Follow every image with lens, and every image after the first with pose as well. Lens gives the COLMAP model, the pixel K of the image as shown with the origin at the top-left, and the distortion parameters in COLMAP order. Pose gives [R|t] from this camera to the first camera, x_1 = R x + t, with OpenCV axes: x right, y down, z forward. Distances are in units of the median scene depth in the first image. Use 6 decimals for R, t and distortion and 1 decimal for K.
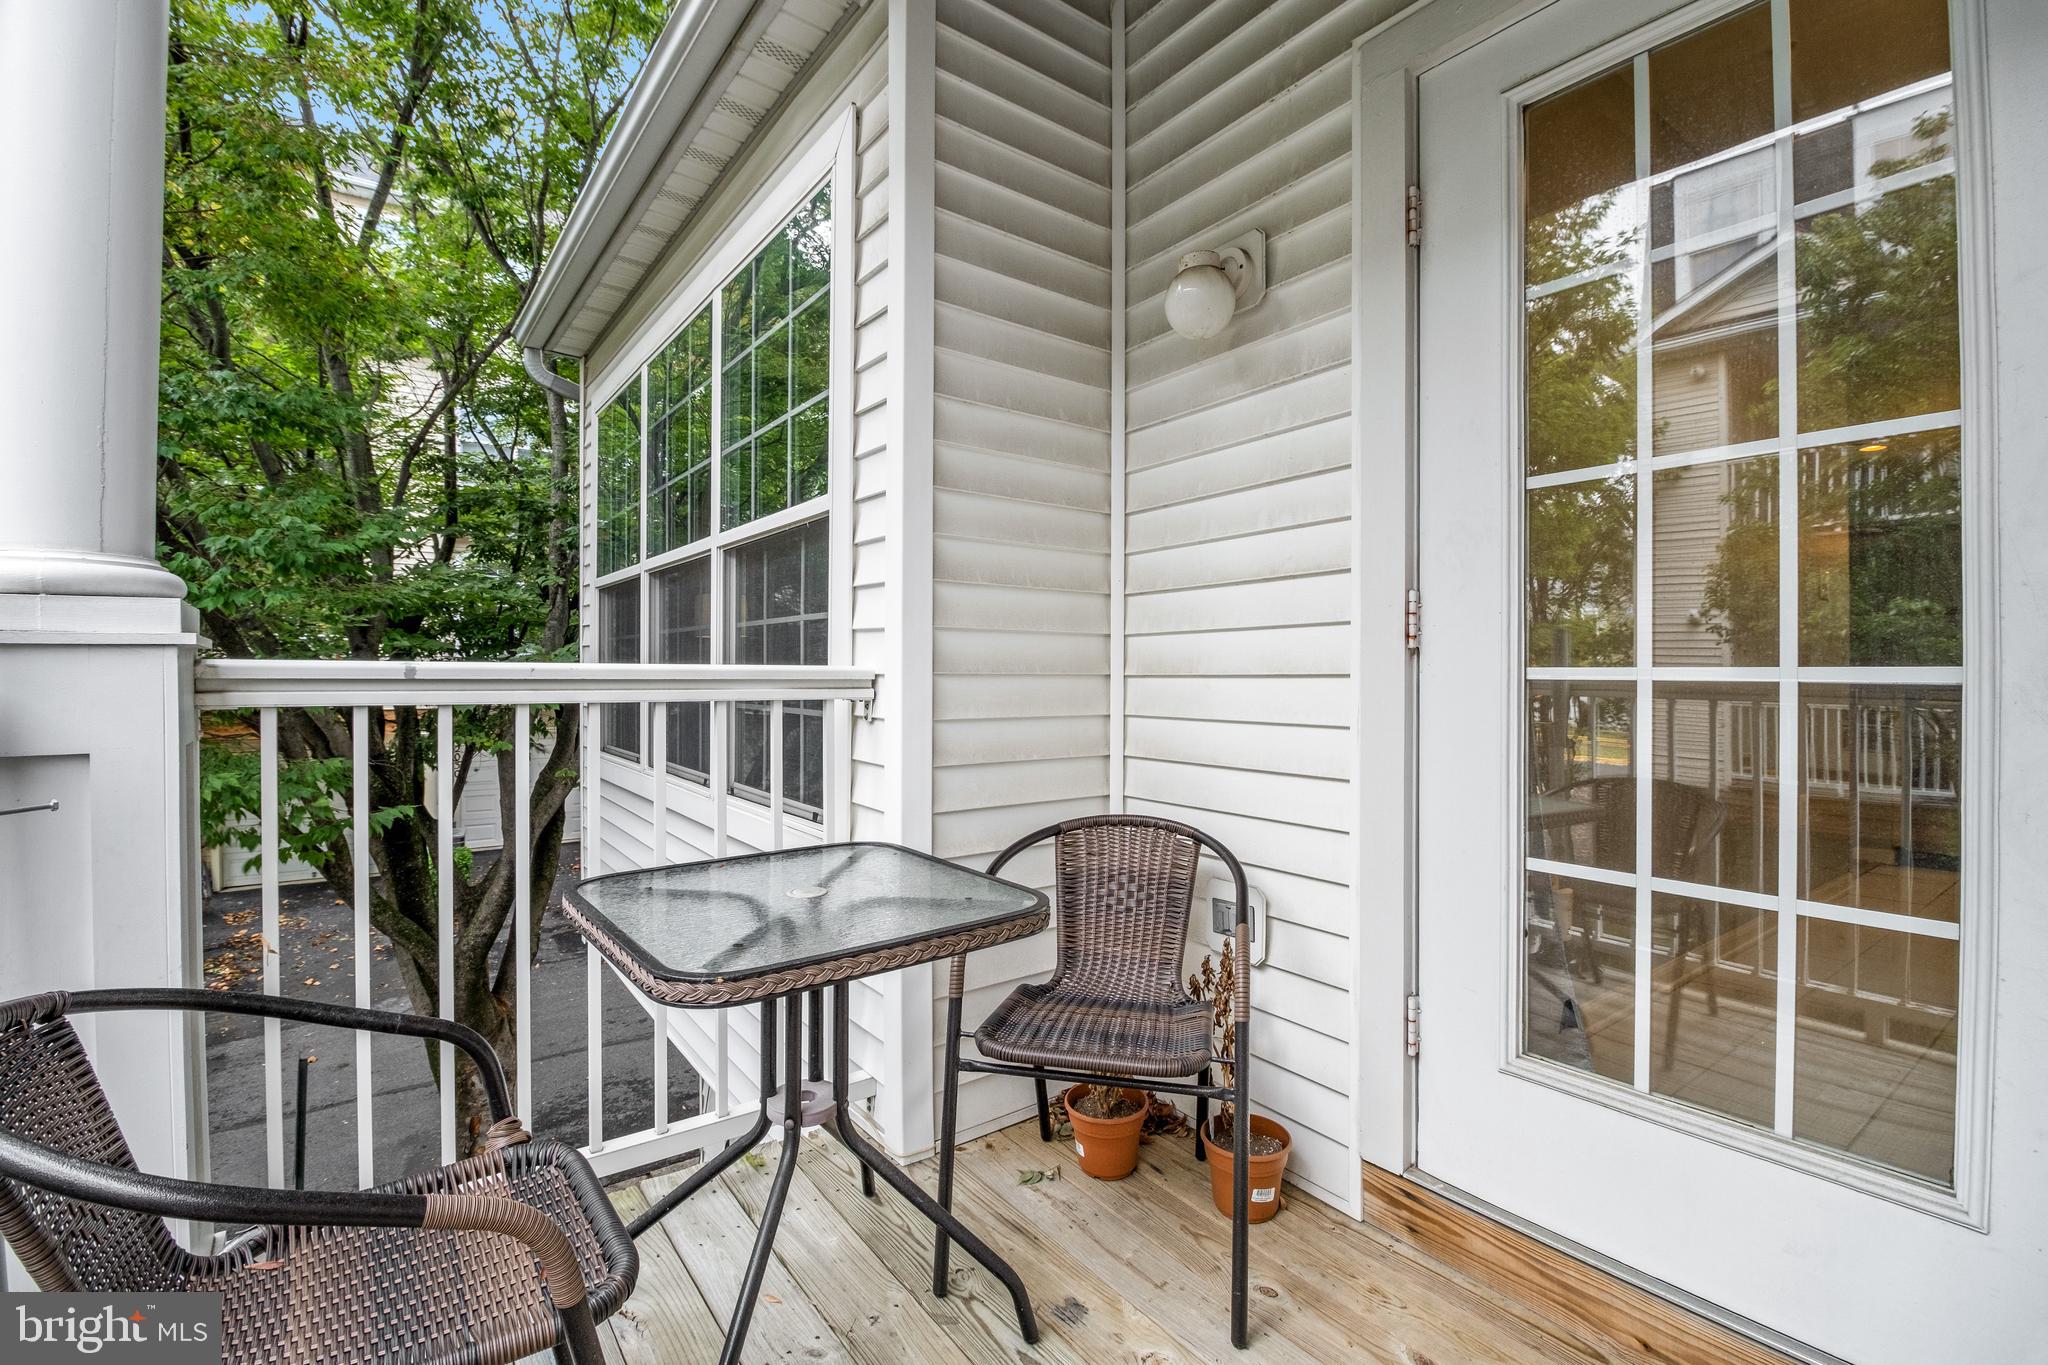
lens RADIAL K [[934.6, 0, 1039.1], [0, 934.6, 676.5], [0, 0, 1]] dist [-0.003899, -0.007858]
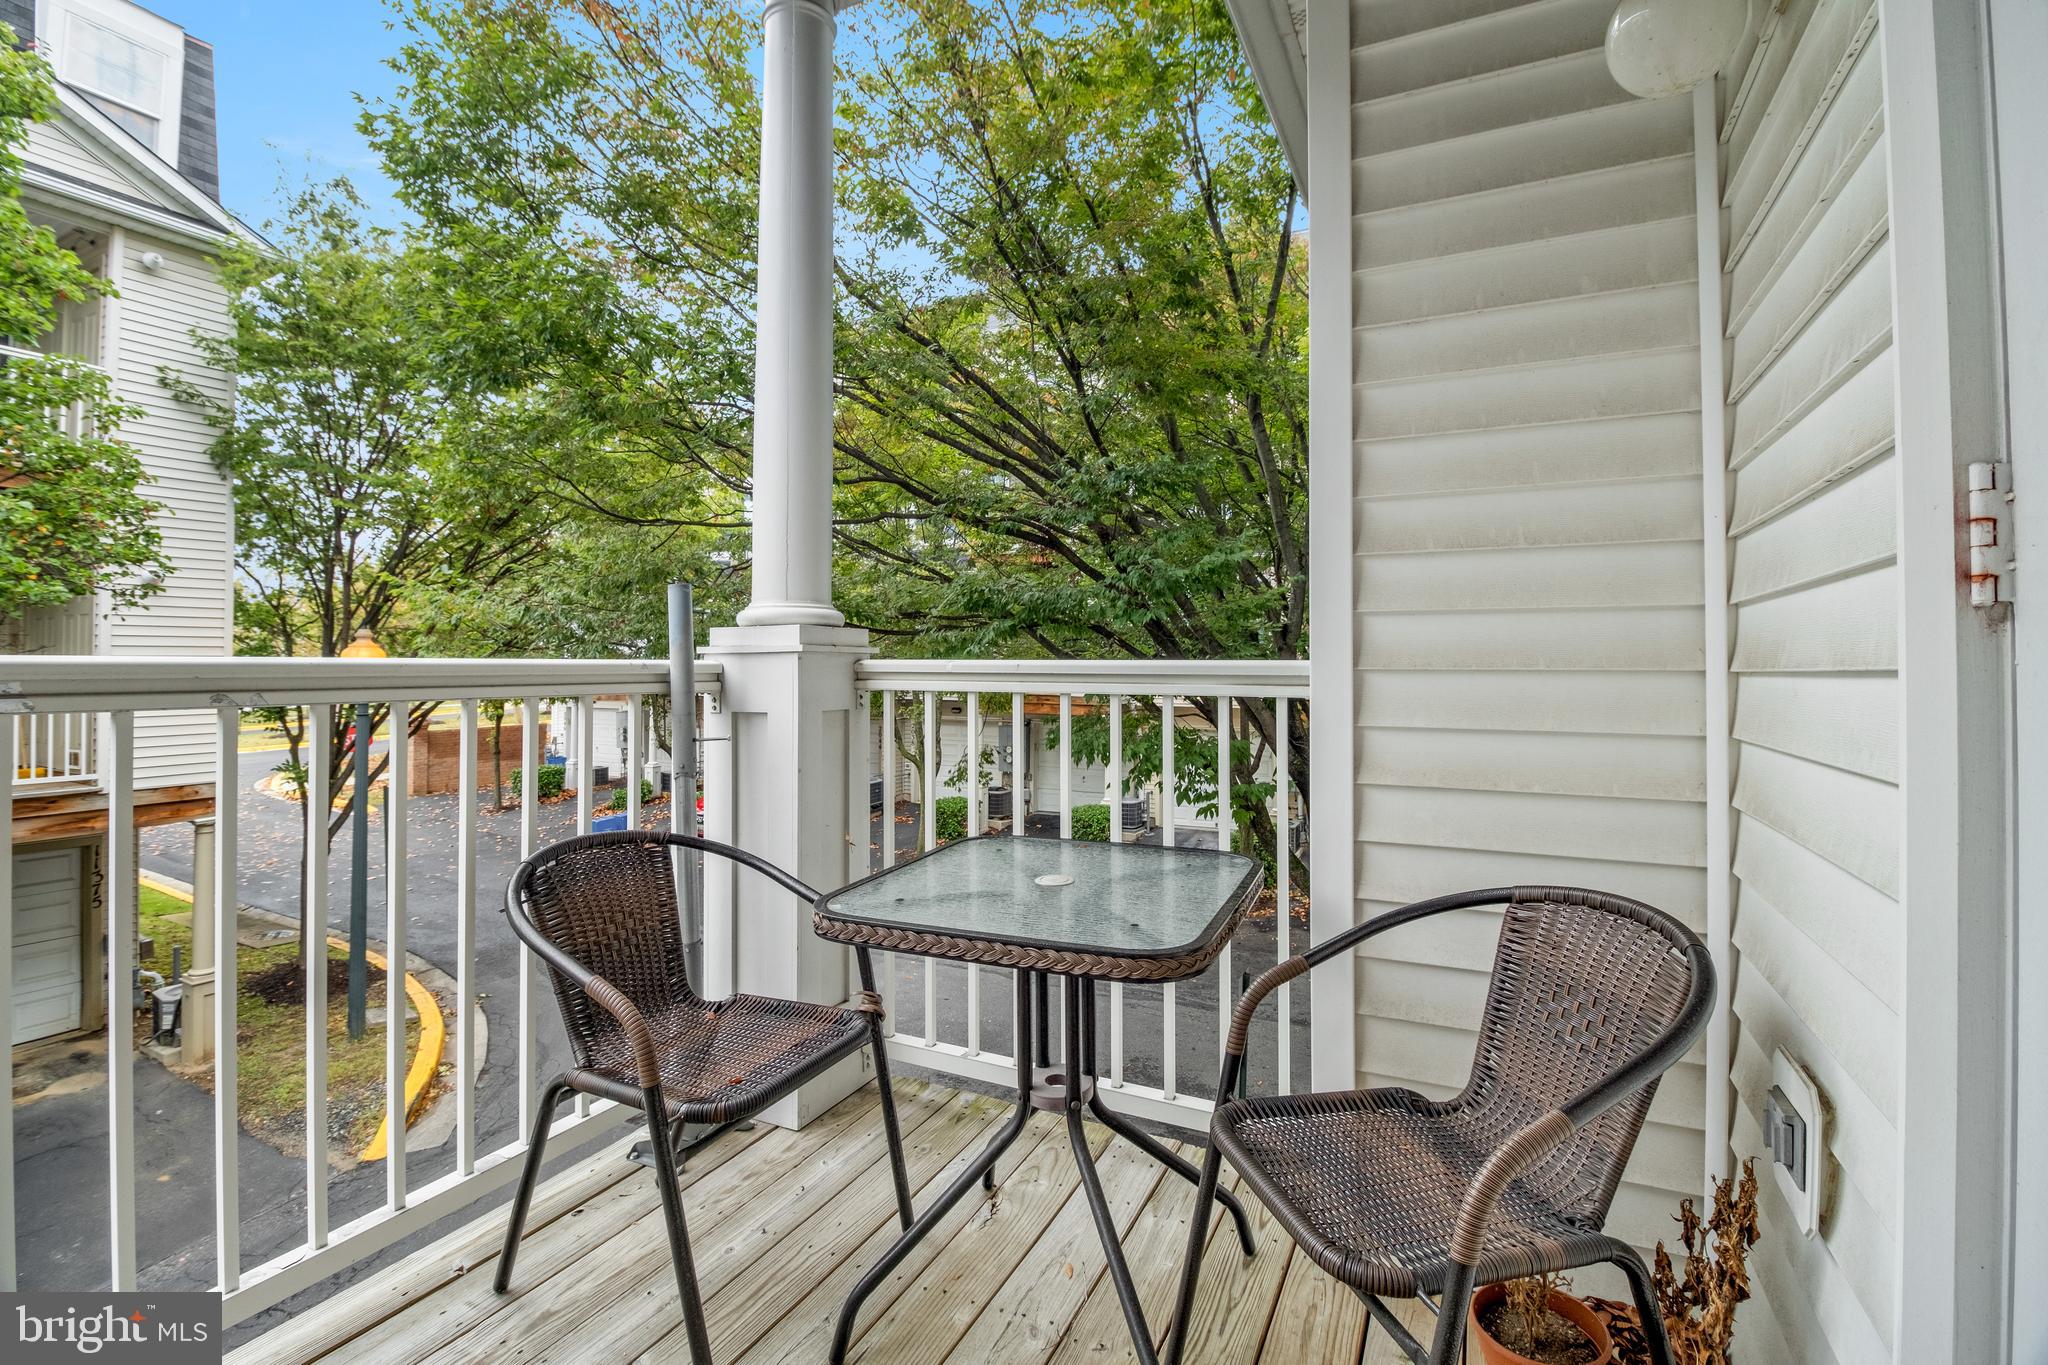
lens RADIAL K [[934.6, 0, 1031.0], [0, 934.6, 665.2], [0, 0, 1]] dist [-0.003899, -0.007858]
pose [[0.441504, -0.004243, -0.897249, 0.495041], [-0.005999, 0.999953, -0.007681, 0.001487], [0.897239, 0.008774, 0.441458, 0.385079]]
